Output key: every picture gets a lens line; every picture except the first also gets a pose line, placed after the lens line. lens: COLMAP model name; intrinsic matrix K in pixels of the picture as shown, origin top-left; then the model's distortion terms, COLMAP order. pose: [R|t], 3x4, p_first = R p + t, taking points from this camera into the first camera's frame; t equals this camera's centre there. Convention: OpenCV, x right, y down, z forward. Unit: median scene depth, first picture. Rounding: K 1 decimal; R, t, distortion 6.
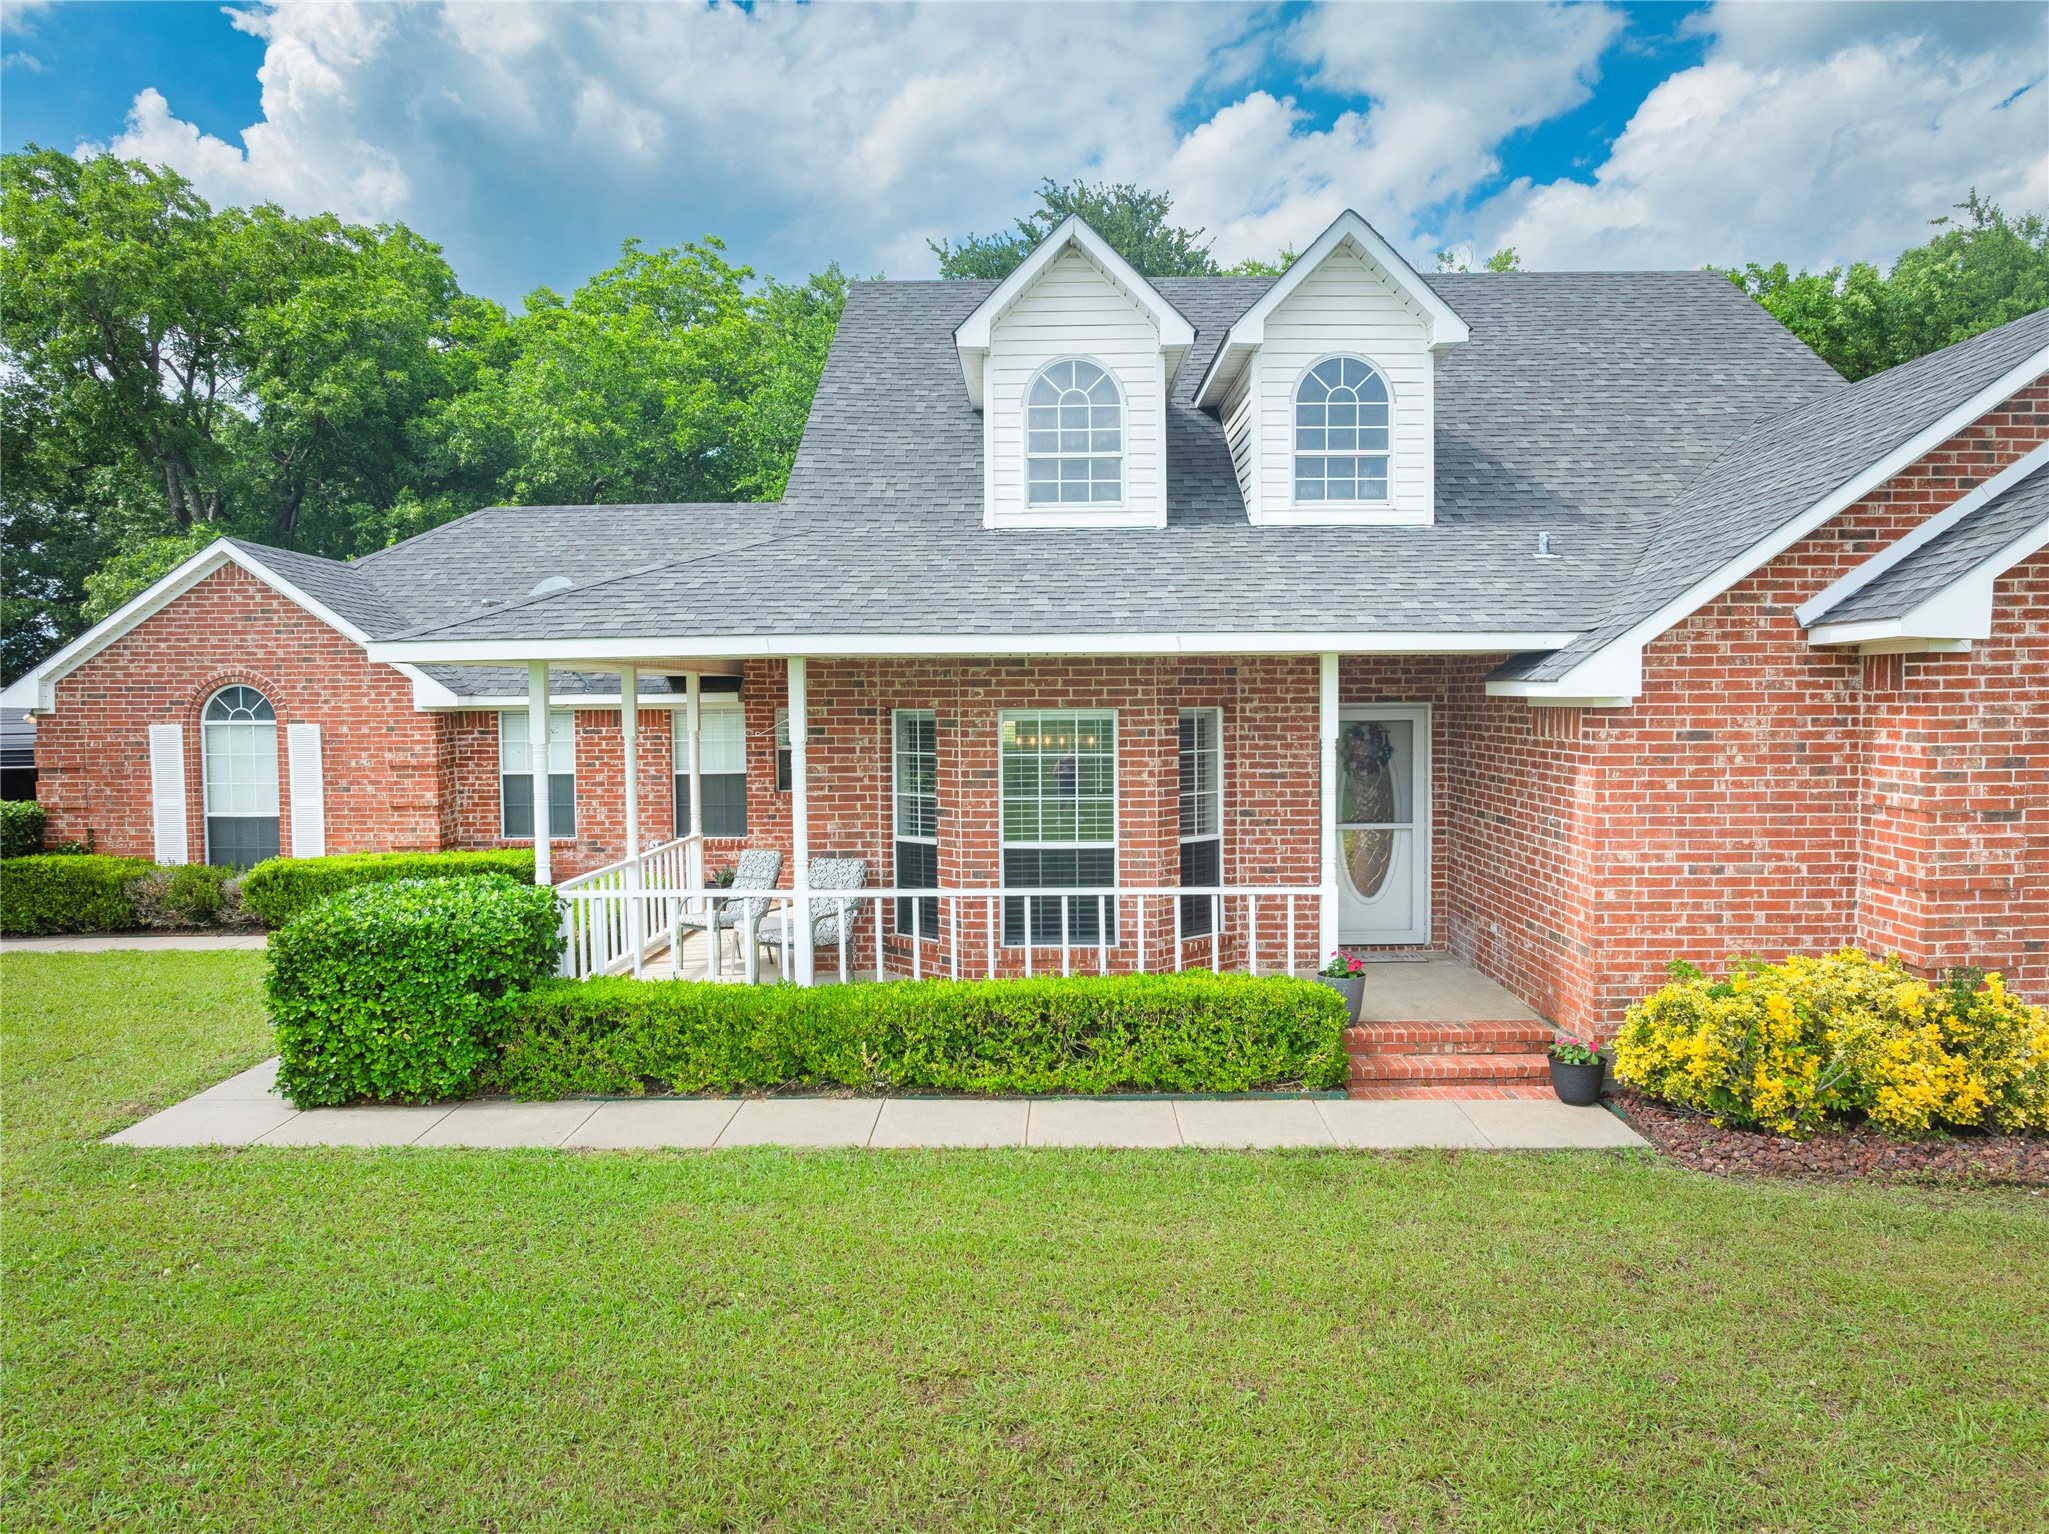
lens RADIAL K [[1440.0, 0, 1029.6], [0, 1440.0, 757.2], [0, 0, 1]] dist [-0.025815, 0.009355]
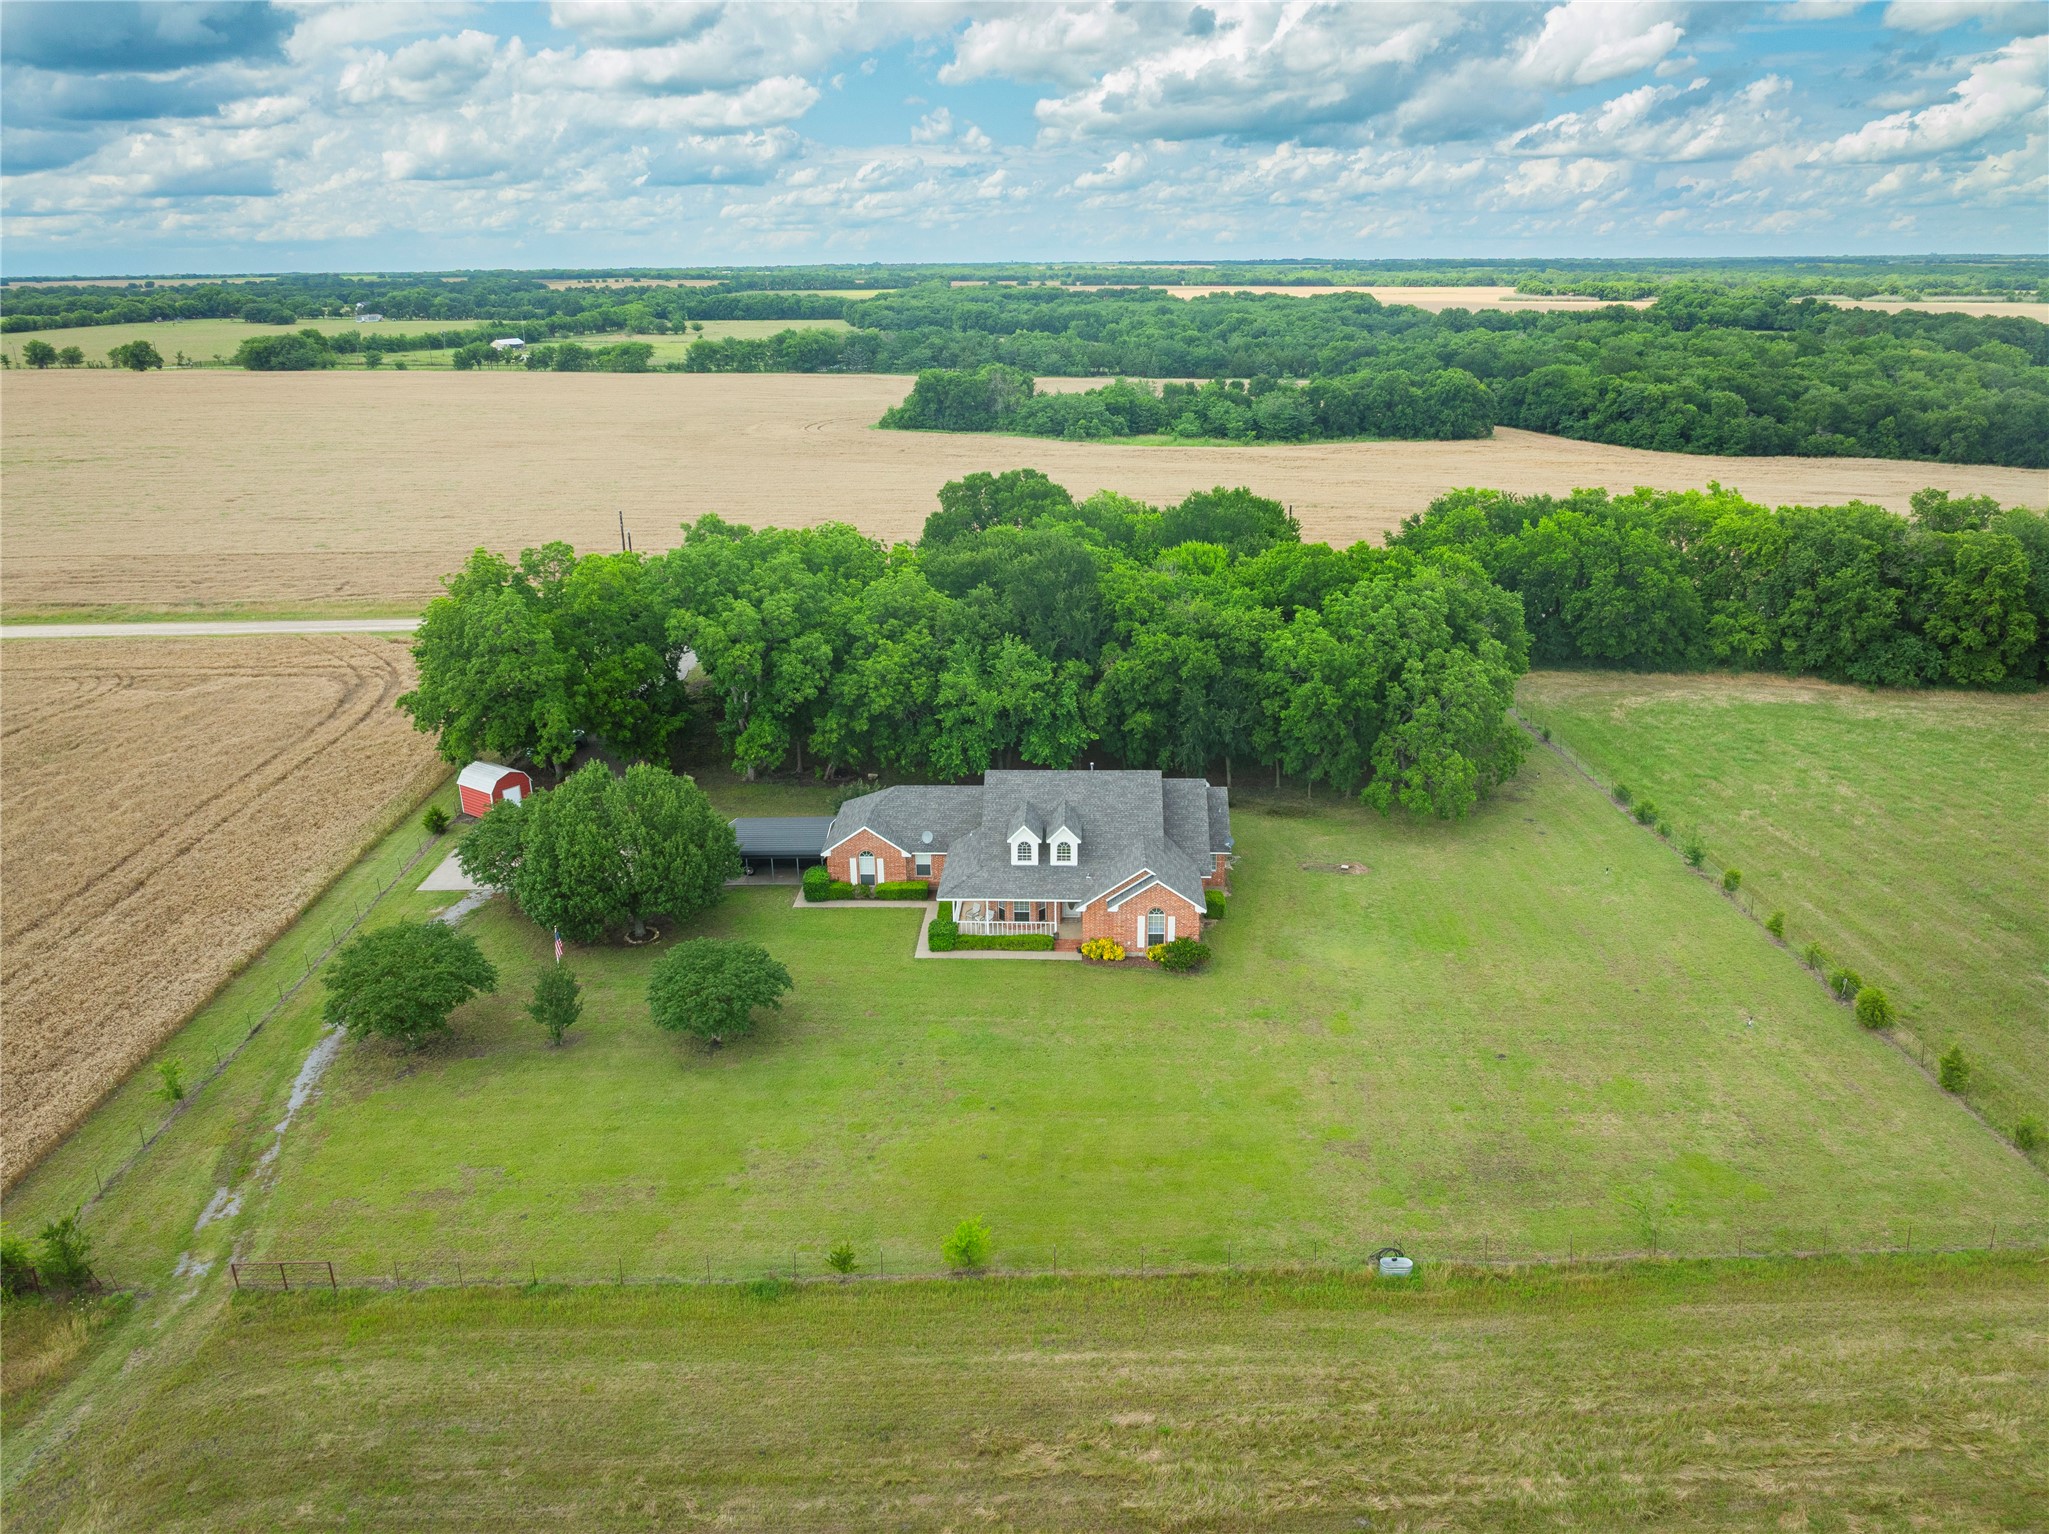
lens RADIAL K [[1440.0, 0, 1029.6], [0, 1440.0, 757.2], [0, 0, 1]] dist [-0.025815, 0.009355]
pose [[0.999702, 0.009888, -0.022300, 0.214498], [-0.003102, 0.958279, 0.285817, -2.761132], [0.024196, -0.285662, 0.958025, -5.727469]]
